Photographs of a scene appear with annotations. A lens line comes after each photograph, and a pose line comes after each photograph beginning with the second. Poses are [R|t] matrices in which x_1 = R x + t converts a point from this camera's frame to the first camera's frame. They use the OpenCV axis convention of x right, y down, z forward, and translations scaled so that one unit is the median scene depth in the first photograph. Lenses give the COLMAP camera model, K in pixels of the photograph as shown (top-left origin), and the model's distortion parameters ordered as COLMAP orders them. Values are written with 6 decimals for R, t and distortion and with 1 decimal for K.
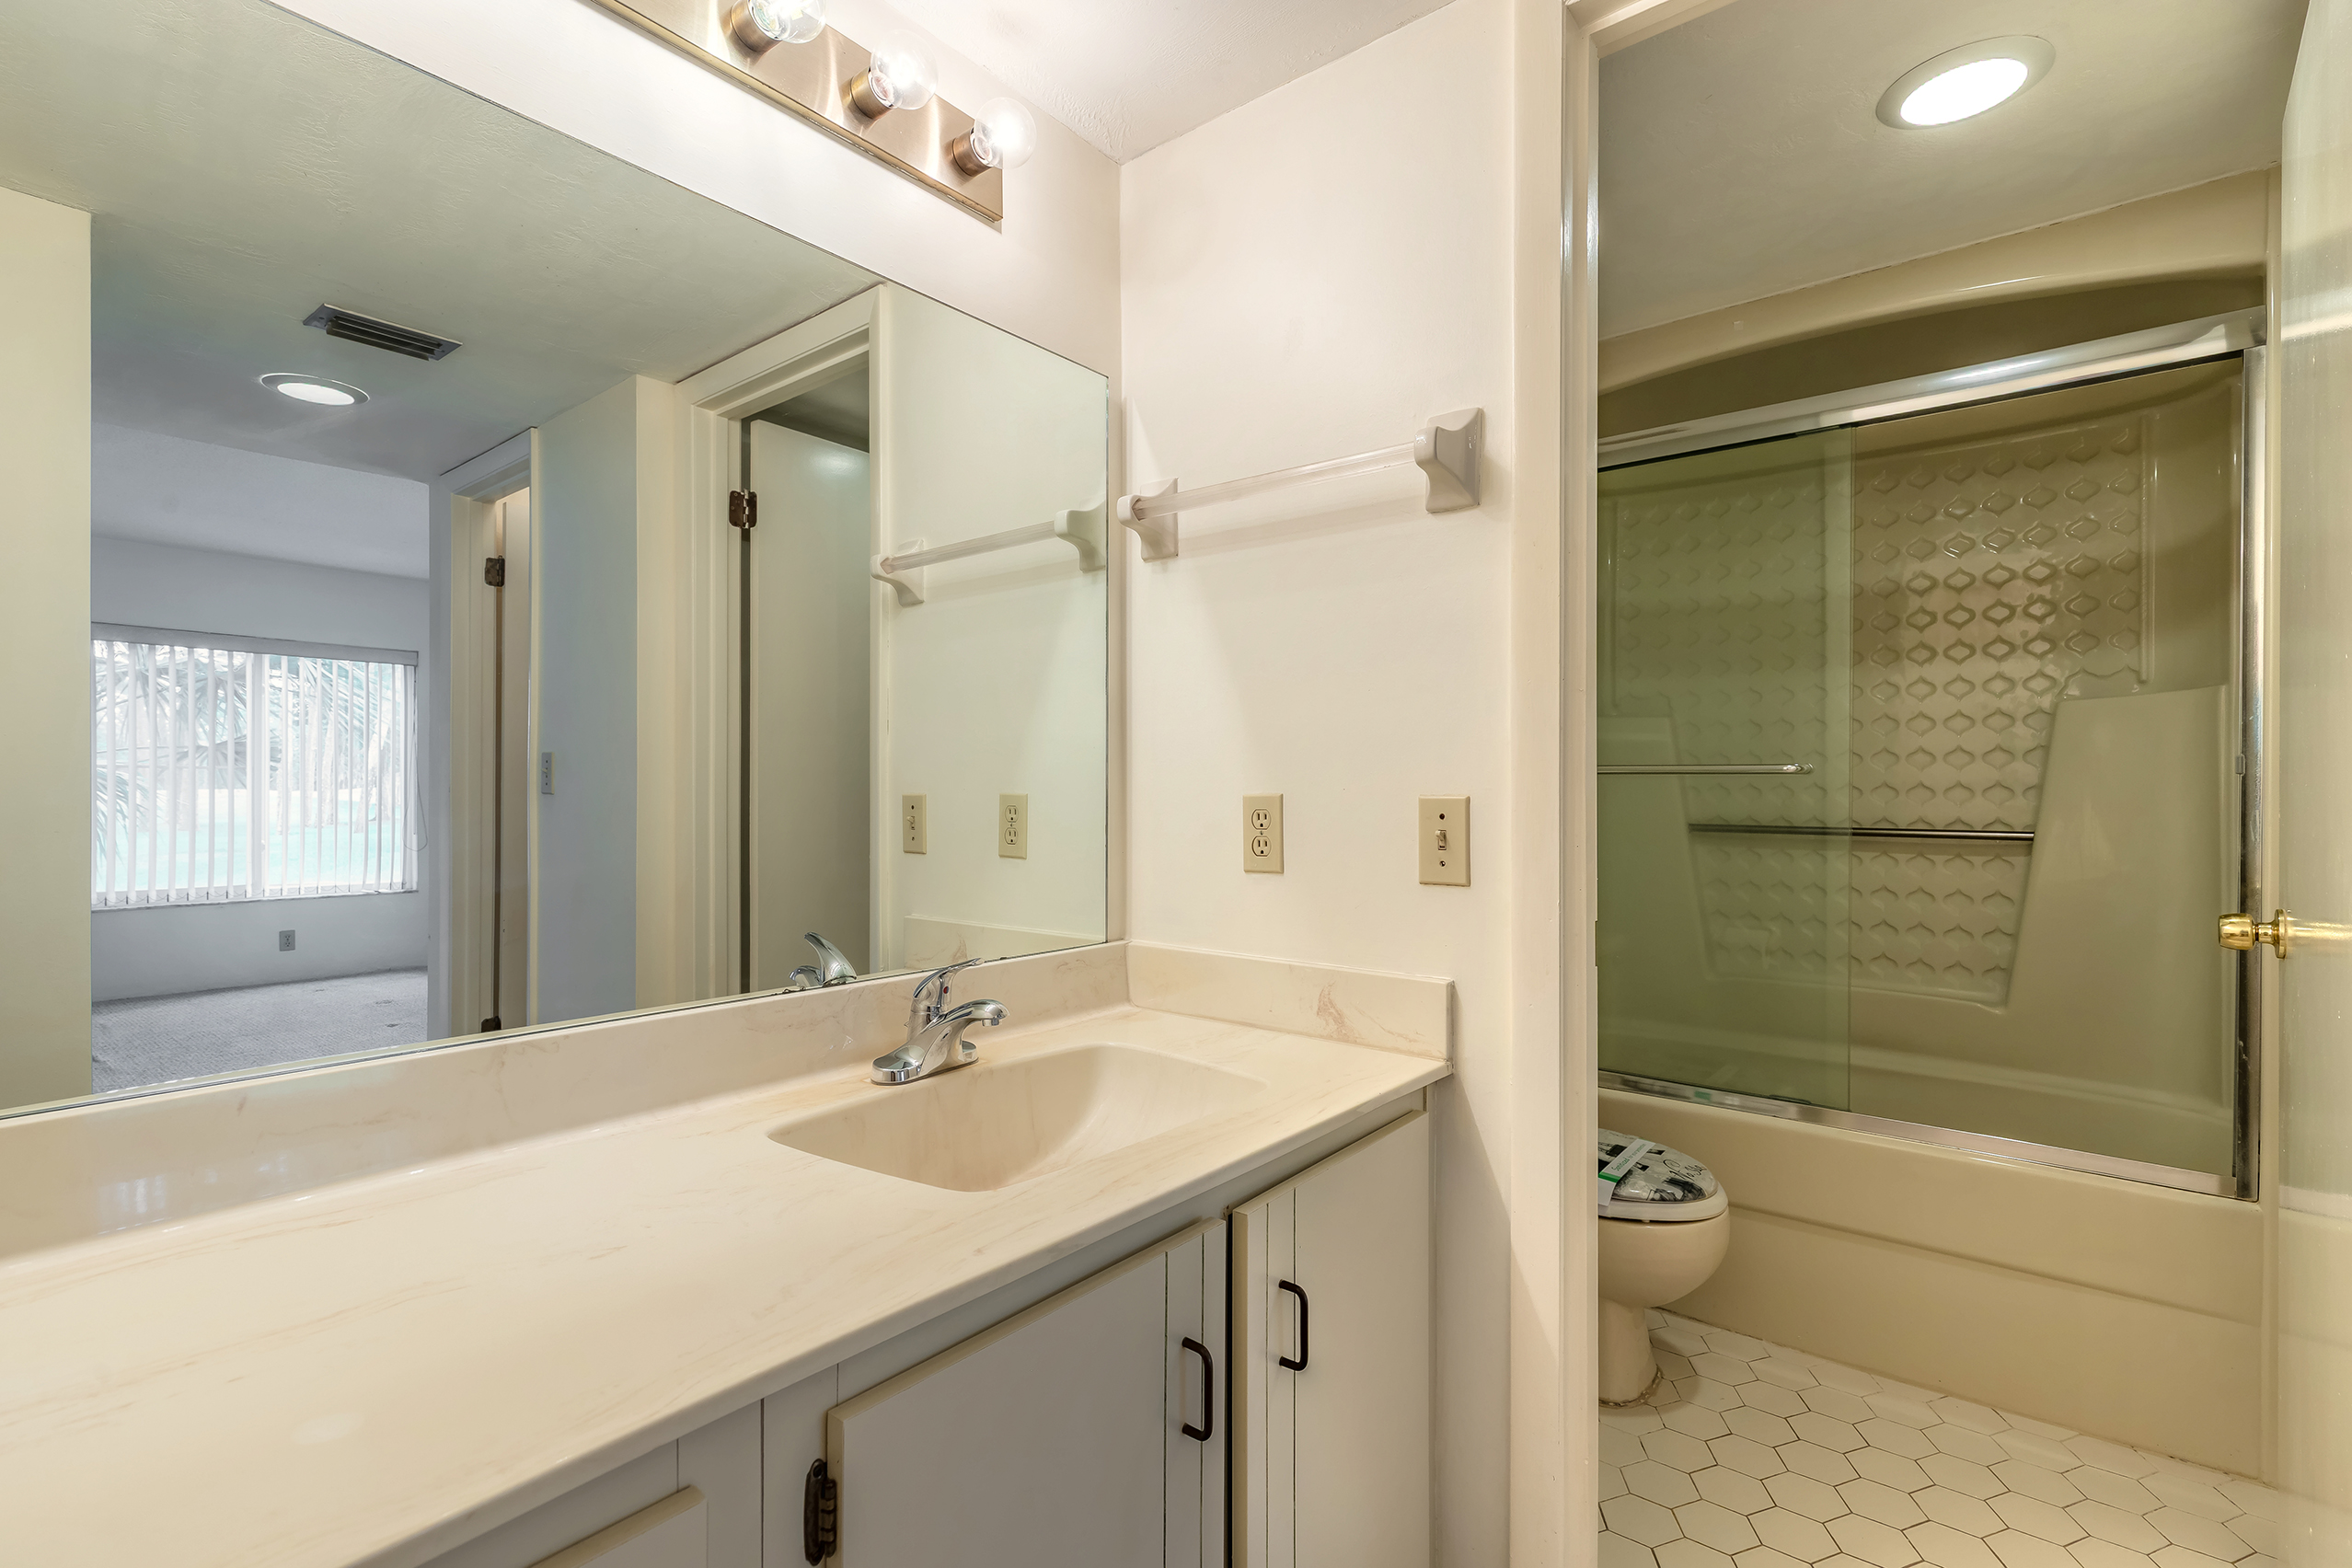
lens RADIAL K [[1068.3, 0, 1162.3], [0, 1068.3, 779.1], [0, 0, 1]] dist [0.008144, -0.001266]
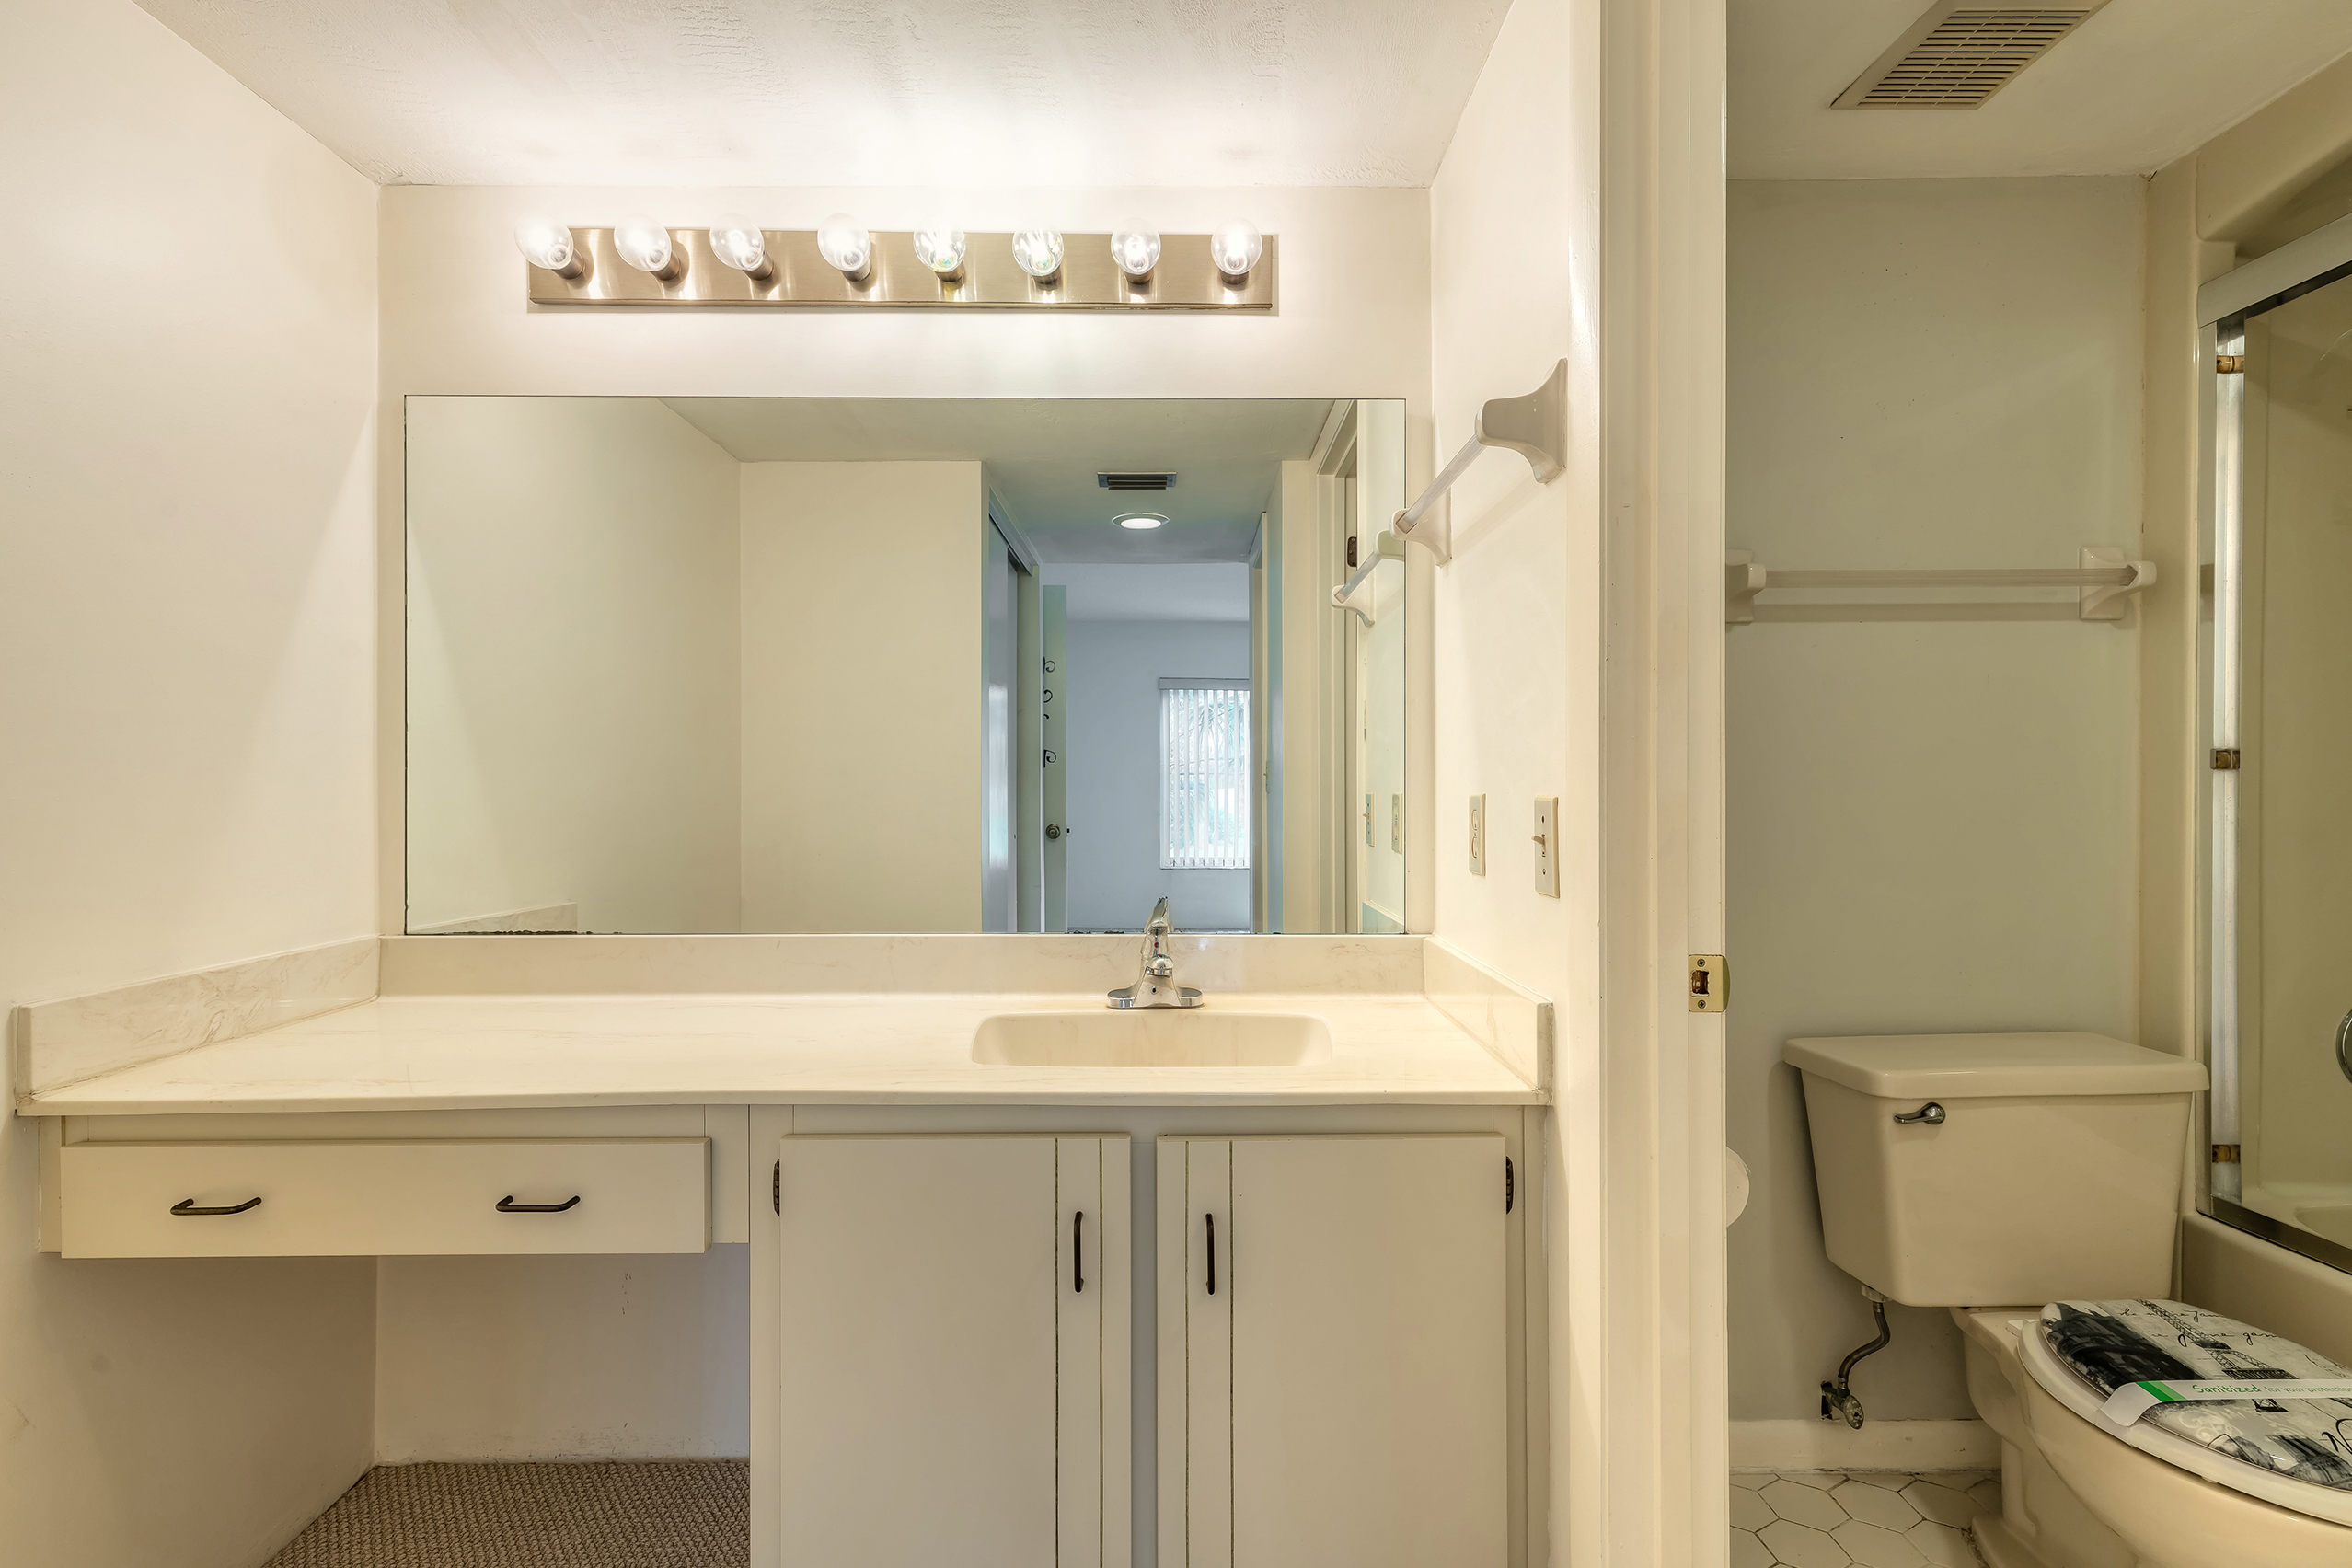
lens RADIAL K [[1068.3, 0, 1175.1], [0, 1068.3, 770.7], [0, 0, 1]] dist [0.008144, -0.001266]
pose [[0.639557, -0.013509, -0.768625, 0.623045], [0.008014, 0.999908, -0.010906, 0.001799], [0.768702, 0.000815, 0.639606, 0.152443]]
